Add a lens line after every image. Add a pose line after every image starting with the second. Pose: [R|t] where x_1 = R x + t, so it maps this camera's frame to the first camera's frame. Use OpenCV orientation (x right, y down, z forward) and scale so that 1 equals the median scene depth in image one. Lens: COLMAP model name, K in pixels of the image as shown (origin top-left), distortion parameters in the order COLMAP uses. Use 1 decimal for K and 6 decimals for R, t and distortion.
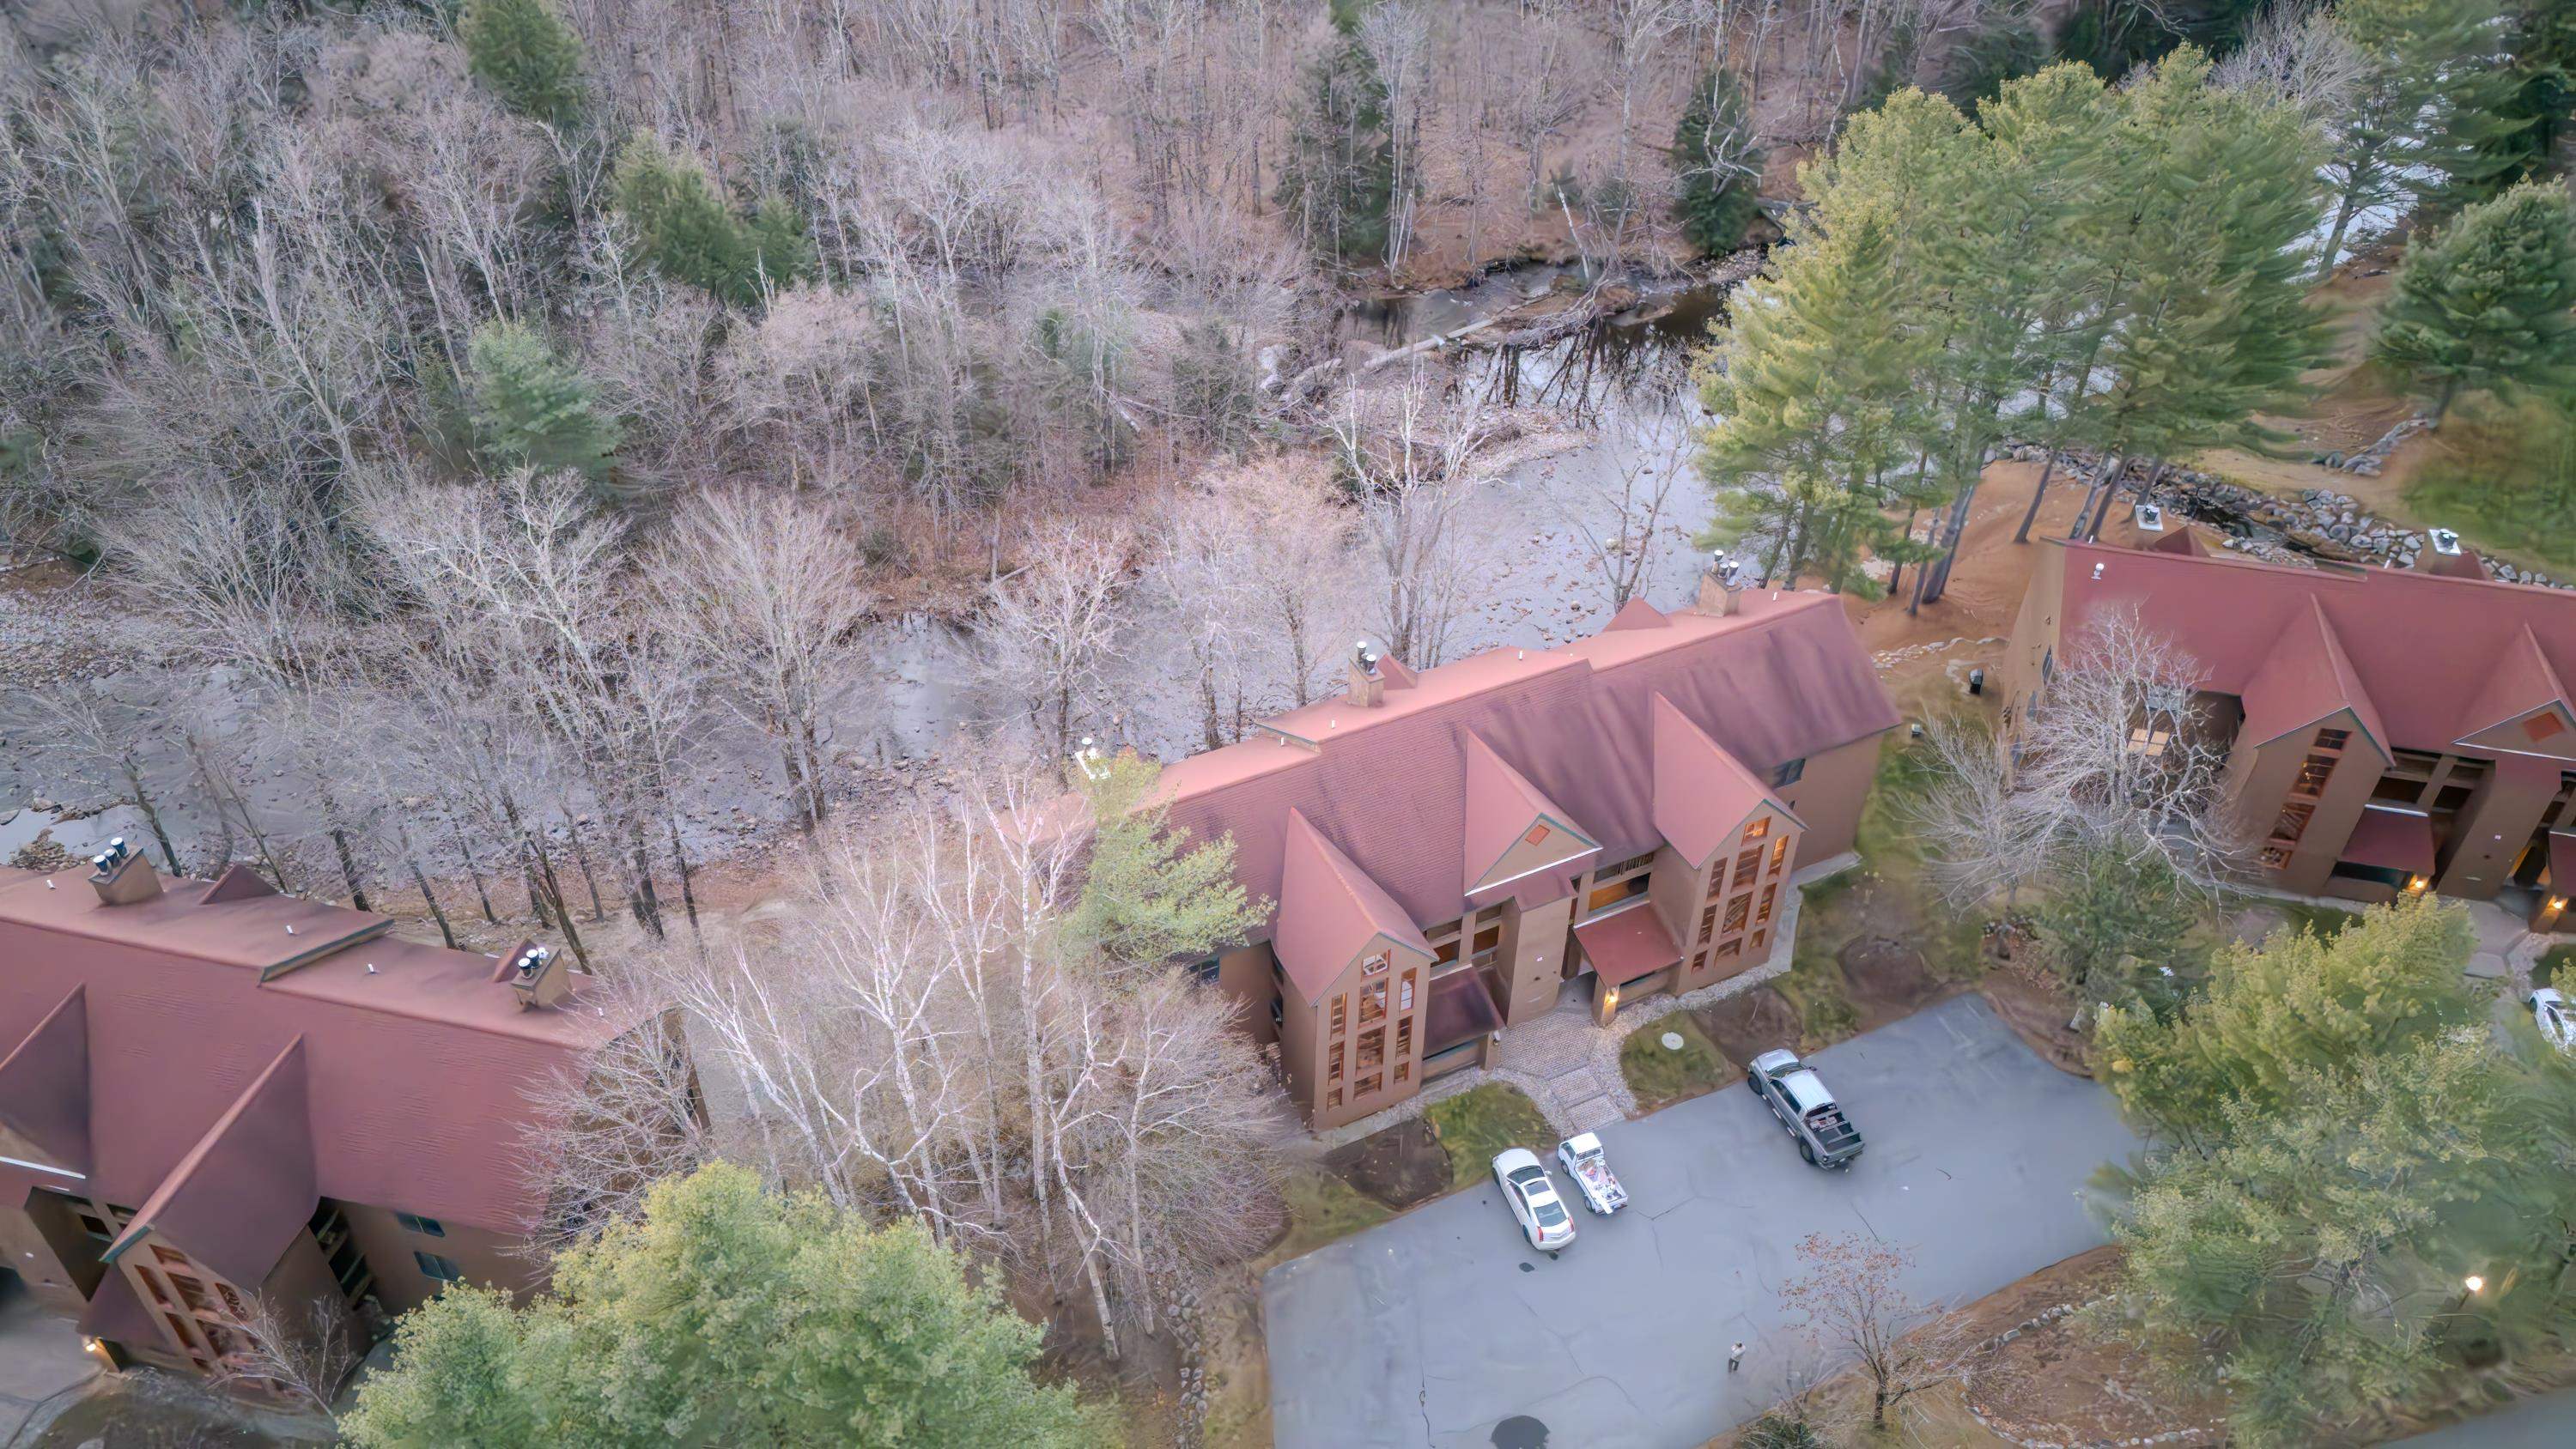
lens RADIAL K [[1884.8, 0, 1288.0], [0, 1884.8, 724.5], [0, 0, 1]] dist [0.112122, -0.165649]
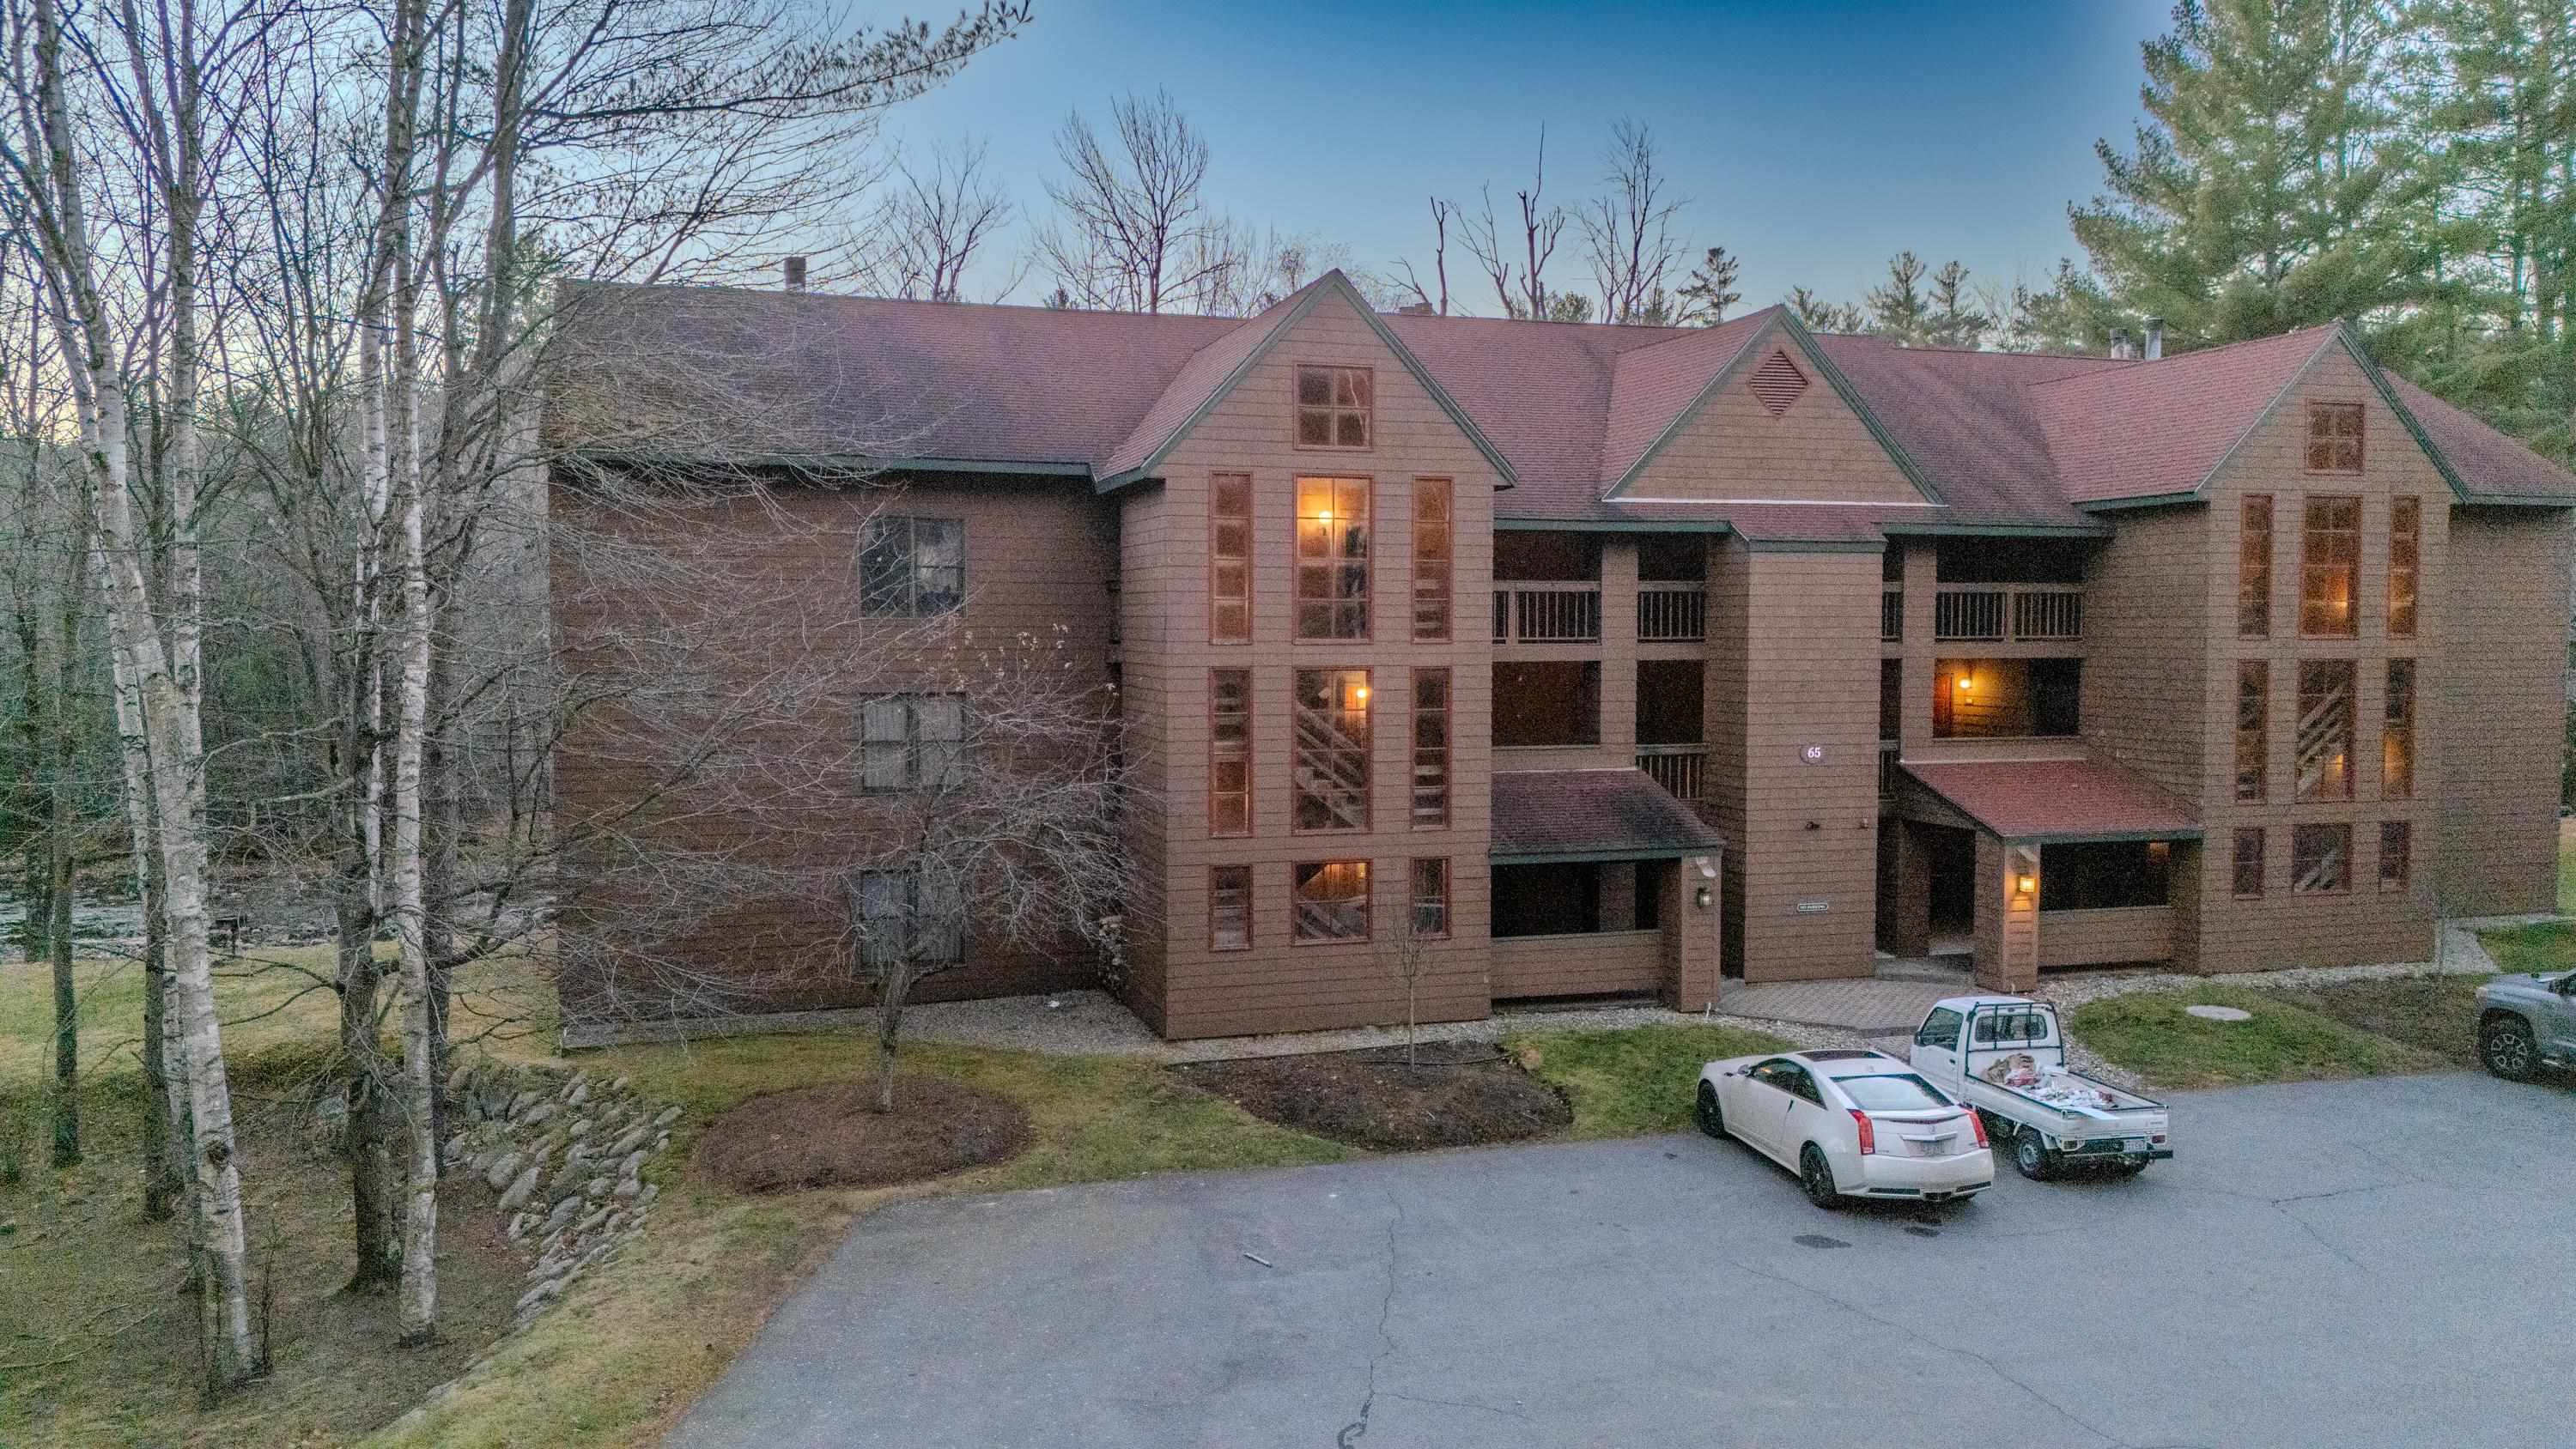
lens RADIAL K [[1911.7, 0, 1288.0], [0, 1911.7, 724.5], [0, 0, 1]] dist [0.085132, -0.107972]
pose [[0.989207, -0.010055, -0.146176, 0.084956], [-0.079438, 0.801493, -0.592704, 0.368558], [0.123119, 0.597919, 0.792044, 0.676540]]
